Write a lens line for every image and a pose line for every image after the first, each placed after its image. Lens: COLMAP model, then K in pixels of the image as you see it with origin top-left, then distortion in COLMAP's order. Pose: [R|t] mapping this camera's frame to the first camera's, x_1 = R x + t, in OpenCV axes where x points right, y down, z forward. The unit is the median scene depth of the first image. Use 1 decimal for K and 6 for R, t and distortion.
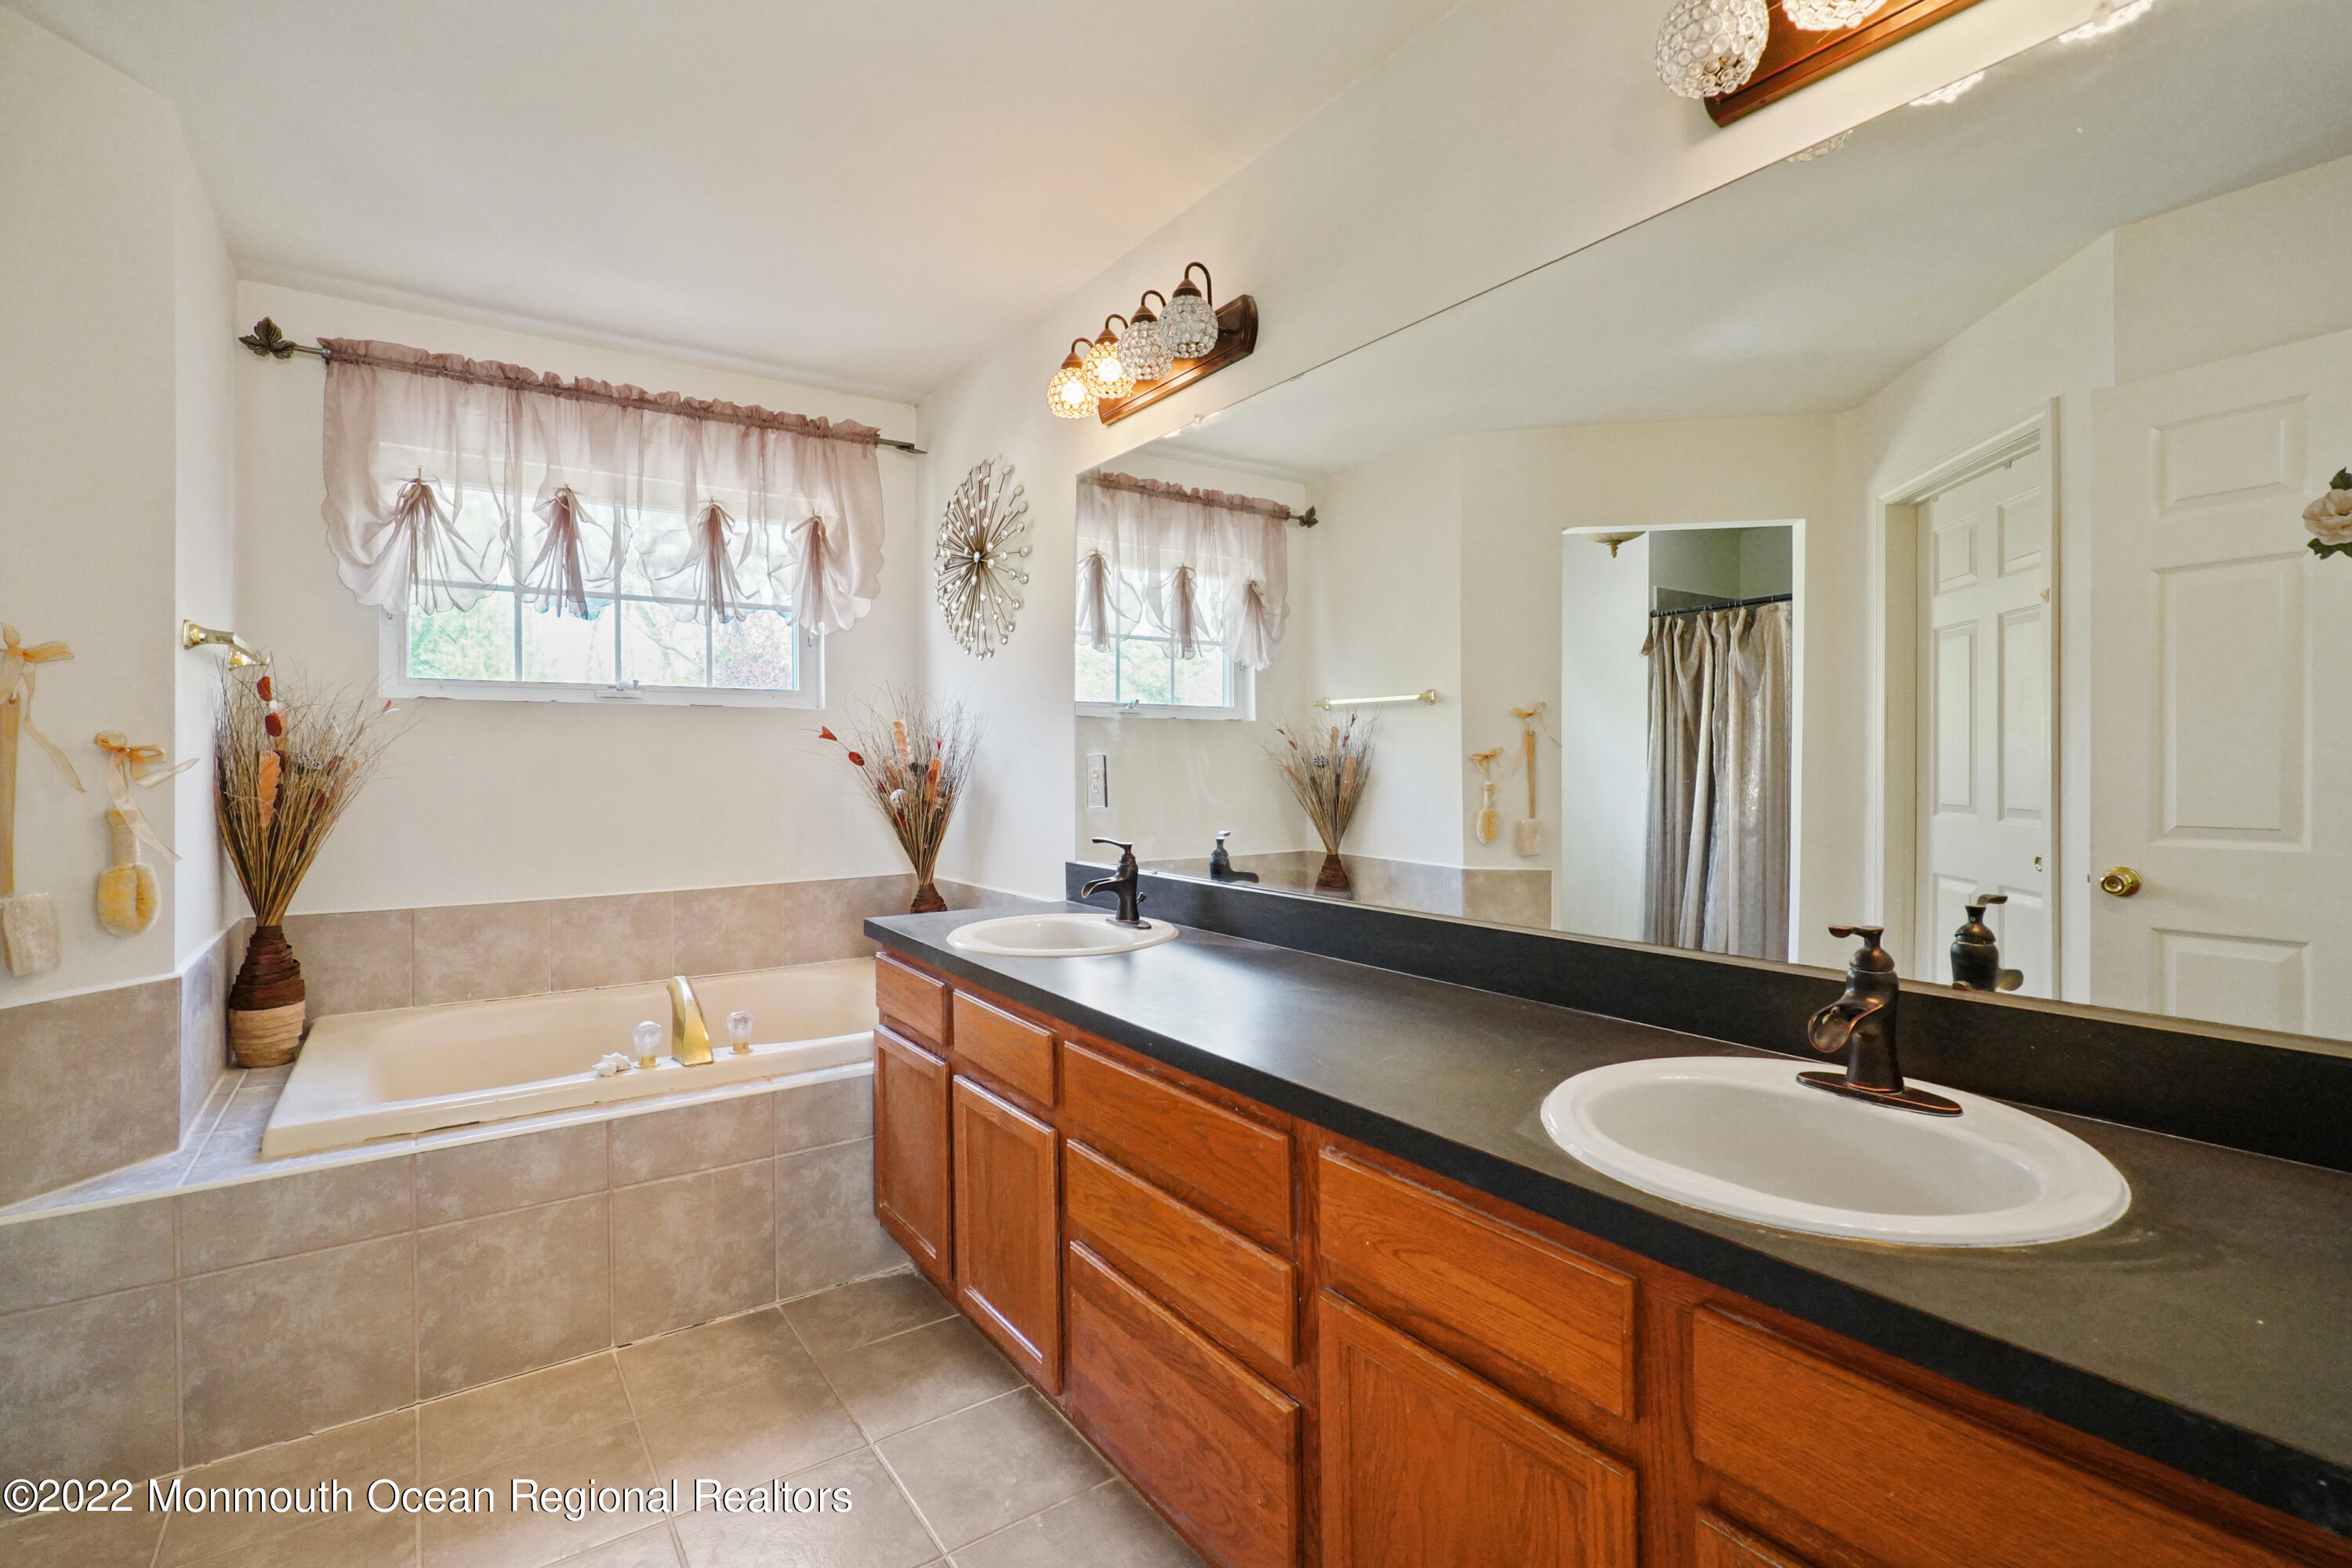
lens RADIAL K [[1106.6, 0, 1177.5], [0, 1106.6, 746.4], [0, 0, 1]] dist [-0.004237, 0.004077]
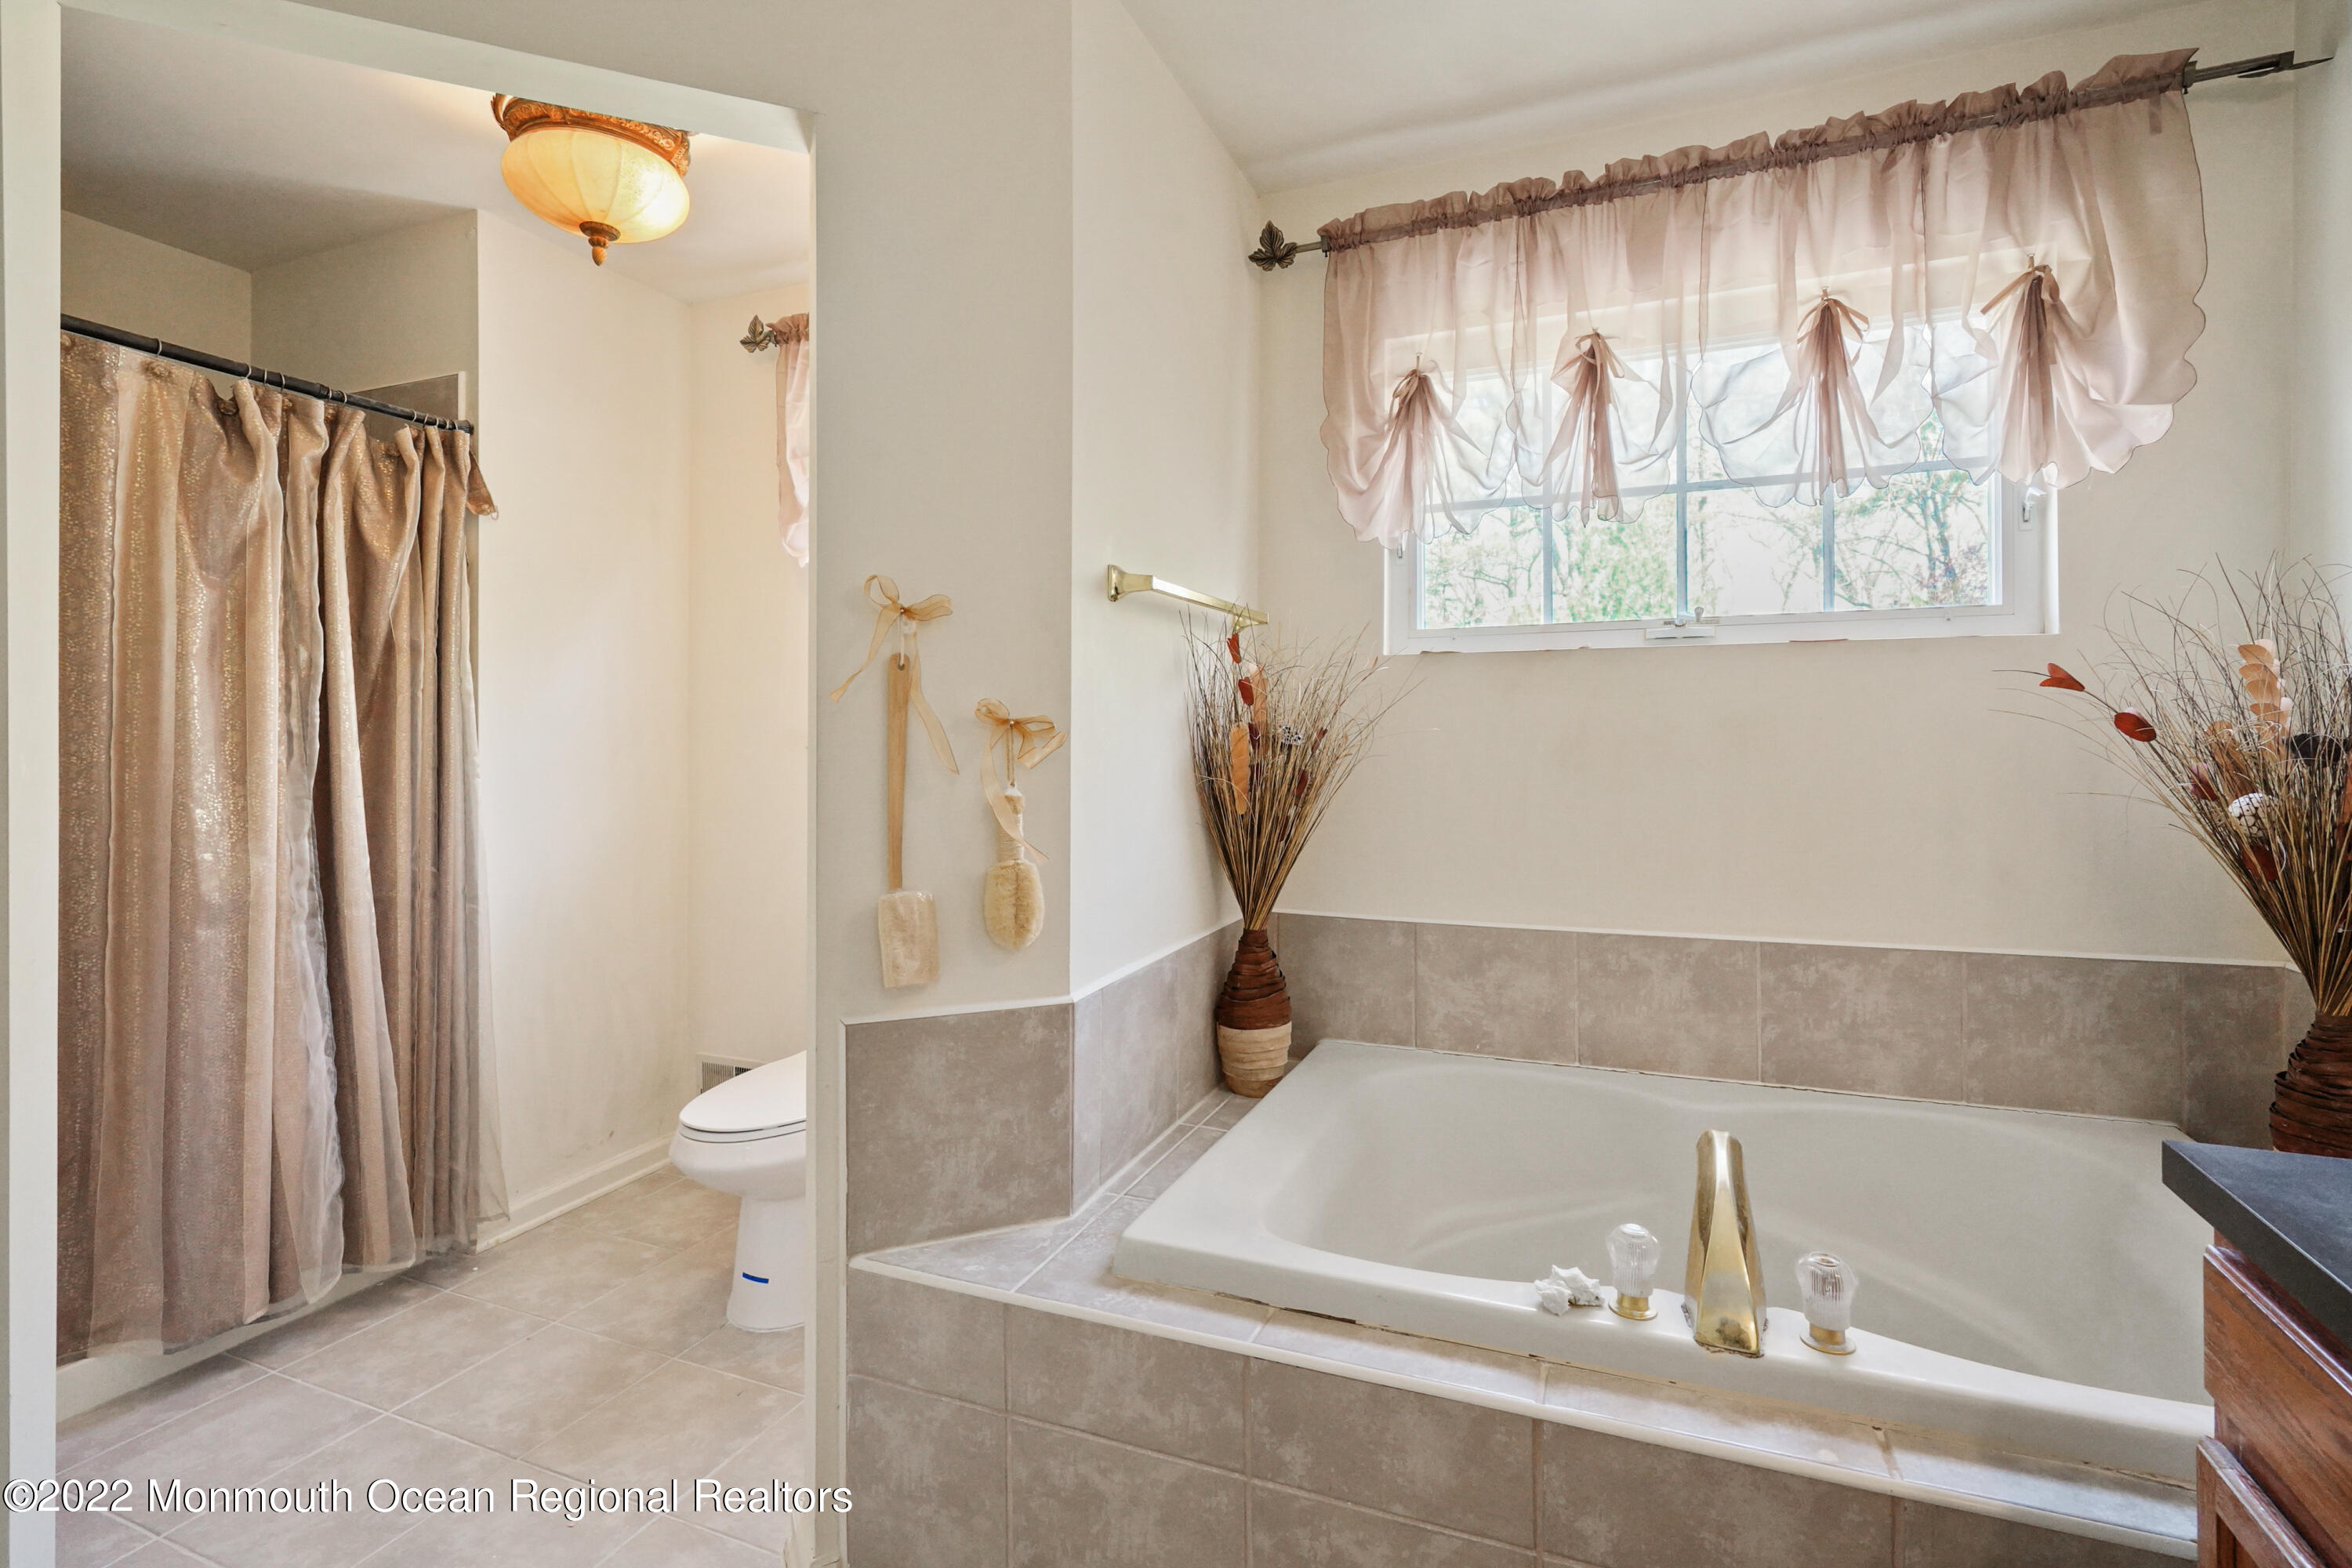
lens RADIAL K [[1106.6, 0, 1177.5], [0, 1106.6, 746.4], [0, 0, 1]] dist [-0.004237, 0.004077]
pose [[0.544867, 0.006446, -0.838498, -0.122555], [0.014671, 0.999744, 0.017219, 0.005741], [0.838394, -0.021684, 0.544633, 0.419014]]
